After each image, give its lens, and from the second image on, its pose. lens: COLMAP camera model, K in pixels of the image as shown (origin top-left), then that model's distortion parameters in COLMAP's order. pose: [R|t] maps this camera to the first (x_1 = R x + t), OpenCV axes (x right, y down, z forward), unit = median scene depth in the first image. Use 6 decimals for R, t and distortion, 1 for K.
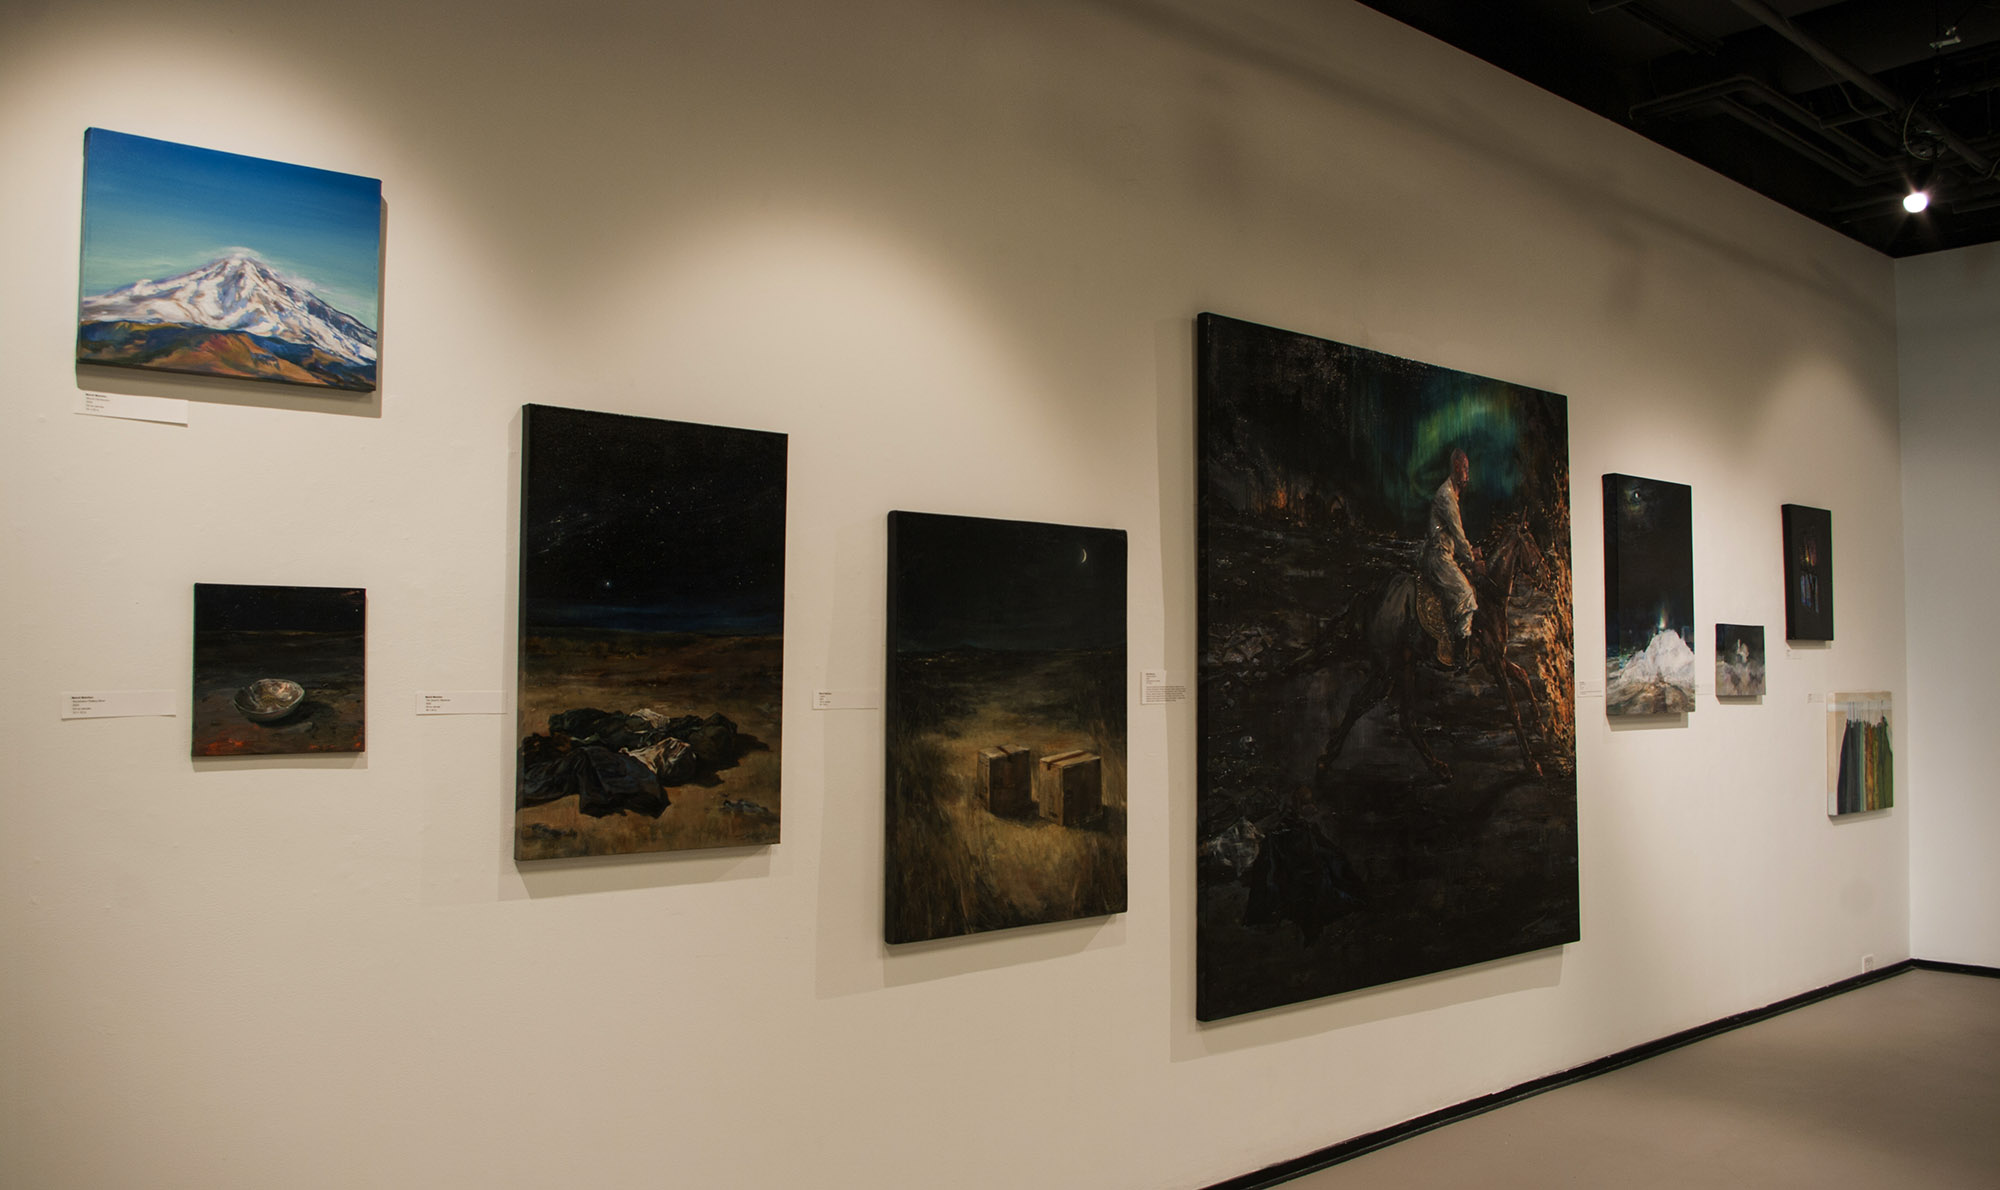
lens RADIAL K [[1570.2, 0, 1000.0], [0, 1570.2, 595.0], [0, 0, 1]] dist [-0.060951, 0.000275]
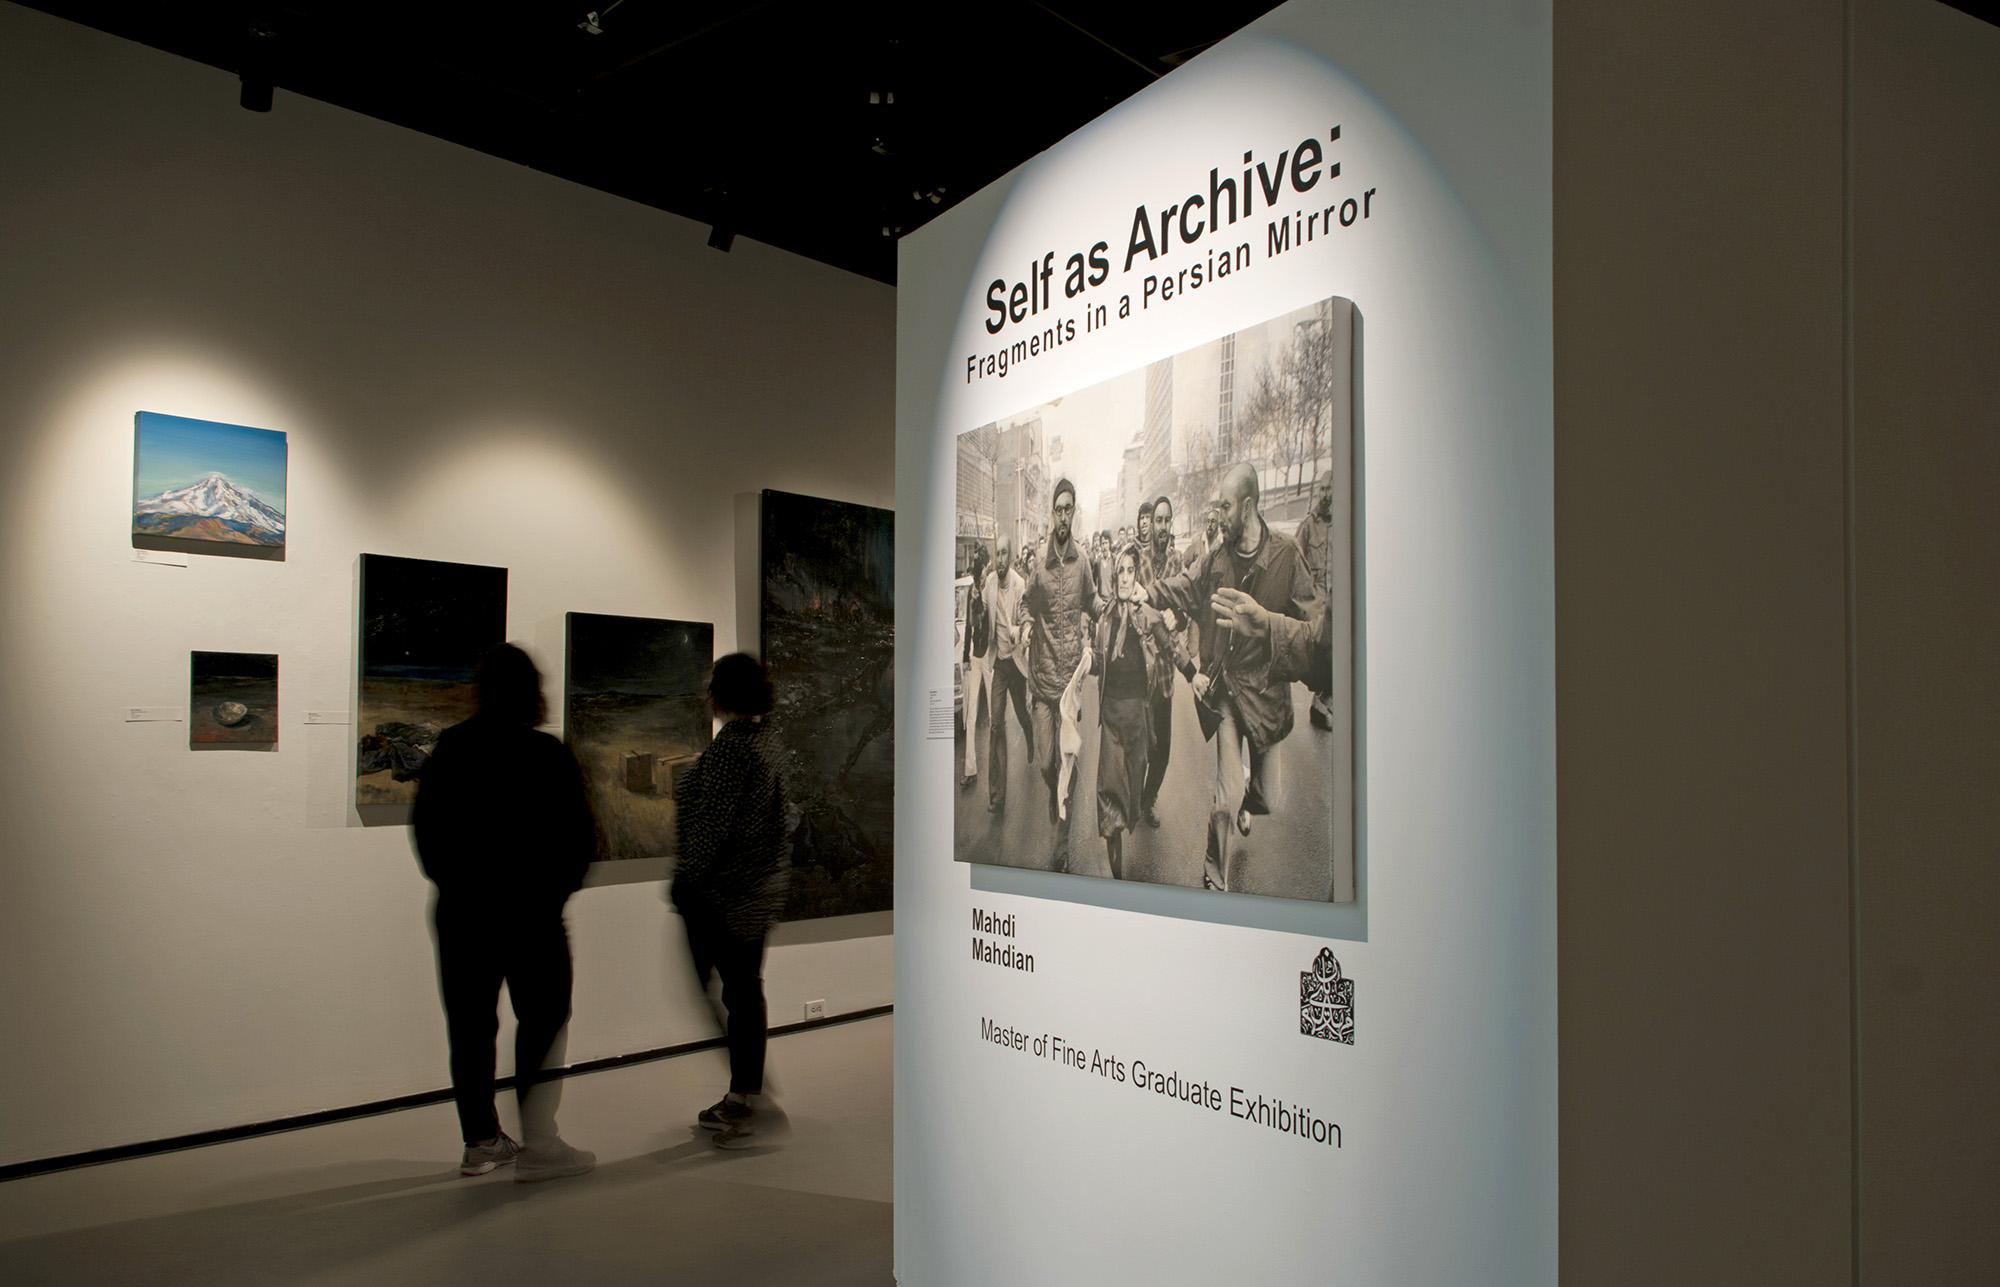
lens RADIAL K [[1622.2, 0, 1000.0], [0, 1622.2, 643.5], [0, 0, 1]] dist [-0.064759, 0.000234]
pose [[0.980579, 0.004633, 0.196069, 0.056966], [-0.000586, 0.999786, -0.020697, 0.020512], [-0.196123, 0.020181, 0.980372, -0.979539]]
